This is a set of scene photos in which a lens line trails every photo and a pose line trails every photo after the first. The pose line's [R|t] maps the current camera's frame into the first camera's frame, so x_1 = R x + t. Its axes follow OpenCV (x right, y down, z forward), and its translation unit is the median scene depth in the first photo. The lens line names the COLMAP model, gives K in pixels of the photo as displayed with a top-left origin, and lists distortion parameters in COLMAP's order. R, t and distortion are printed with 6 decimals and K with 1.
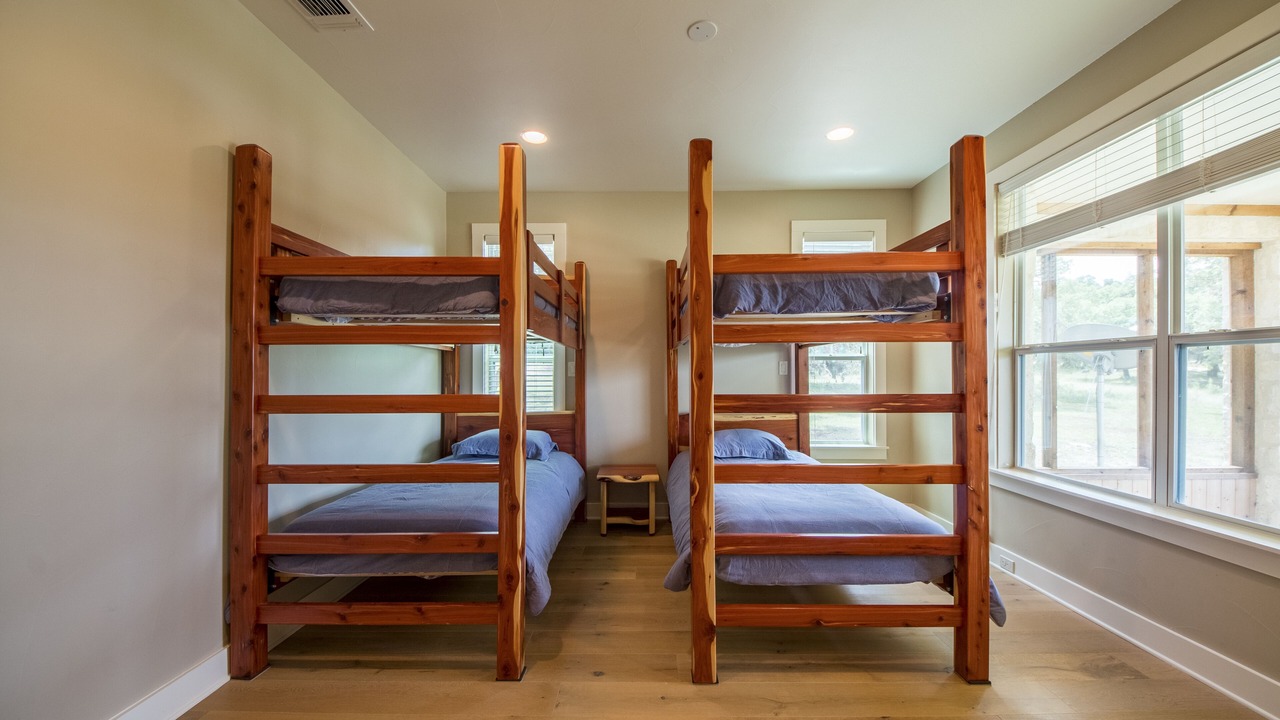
lens RADIAL K [[486.7, 0, 642.7], [0, 486.7, 370.2], [0, 0, 1]] dist [0.017538, -0.000390]
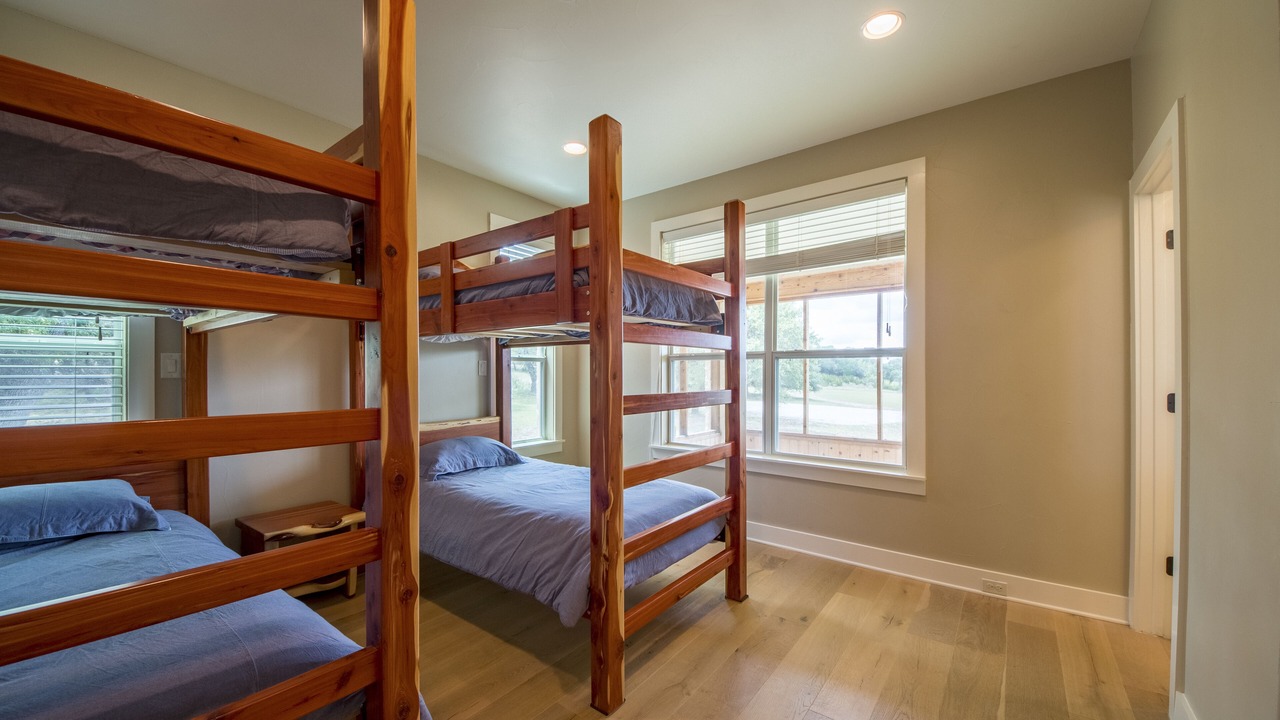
lens RADIAL K [[486.7, 0, 642.2], [0, 486.7, 369.9], [0, 0, 1]] dist [0.017538, -0.000390]
pose [[0.598765, 0.009386, 0.800870, -0.532877], [-0.006775, 0.999955, -0.006654, 0.005133], [-0.800896, -0.001441, 0.598802, 0.368532]]
